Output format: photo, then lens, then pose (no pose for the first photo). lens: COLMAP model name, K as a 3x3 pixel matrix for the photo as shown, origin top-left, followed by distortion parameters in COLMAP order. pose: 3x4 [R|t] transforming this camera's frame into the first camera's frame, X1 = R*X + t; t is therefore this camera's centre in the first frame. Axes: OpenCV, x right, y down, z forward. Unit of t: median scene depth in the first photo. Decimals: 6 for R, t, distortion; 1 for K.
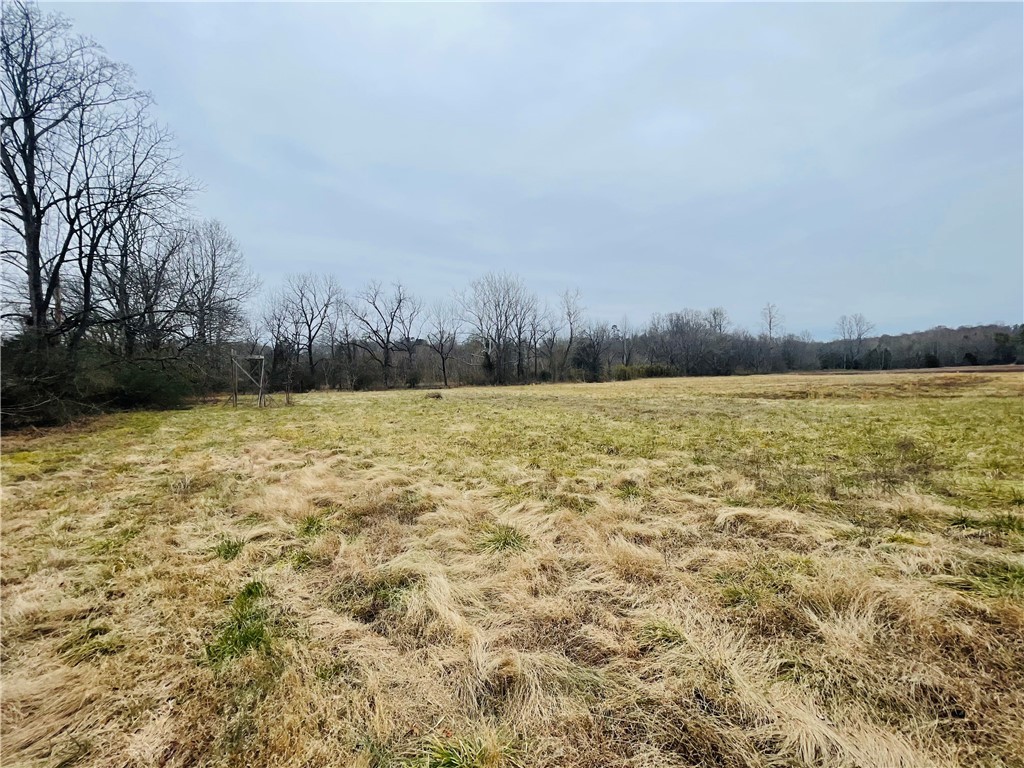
lens RADIAL K [[405.5, 0, 511.0], [0, 405.5, 388.0], [0, 0, 1]] dist [-0.001121, -0.000145]
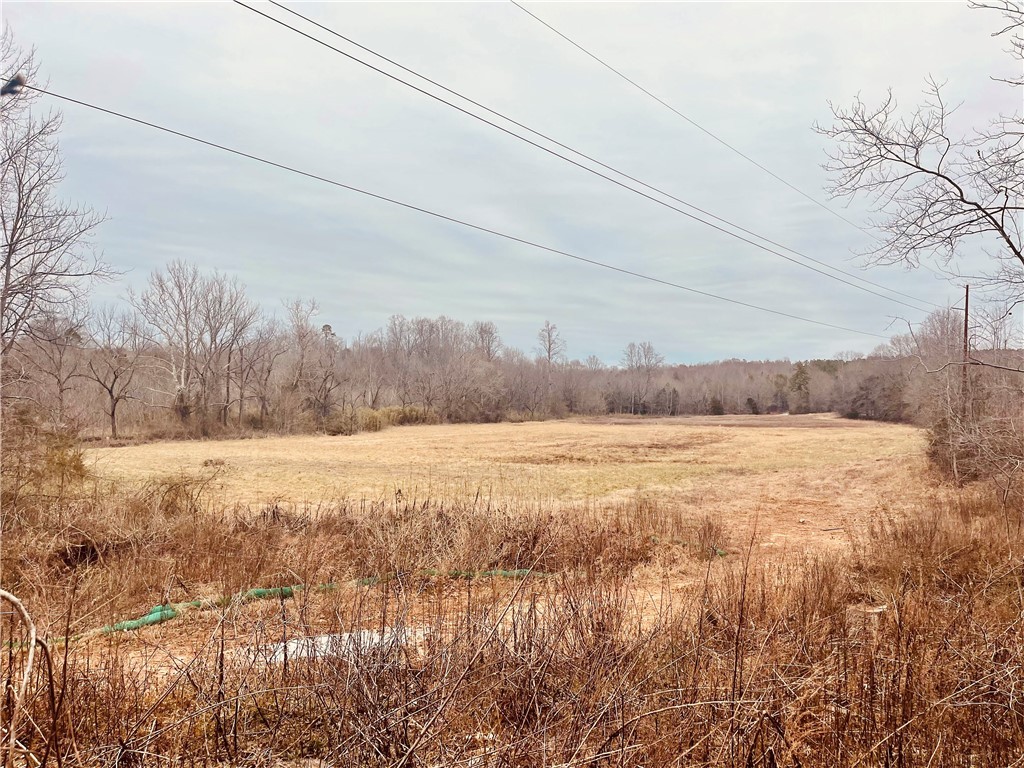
lens RADIAL K [[752.4, 0, 510.3], [0, 752.4, 380.5], [0, 0, 1]] dist [0.053482, -0.000769]
pose [[0.871733, 0.047107, 0.487712, -1.309844], [-0.016381, 0.997613, -0.067077, -0.169649], [-0.489707, 0.050484, 0.870424, -2.295817]]
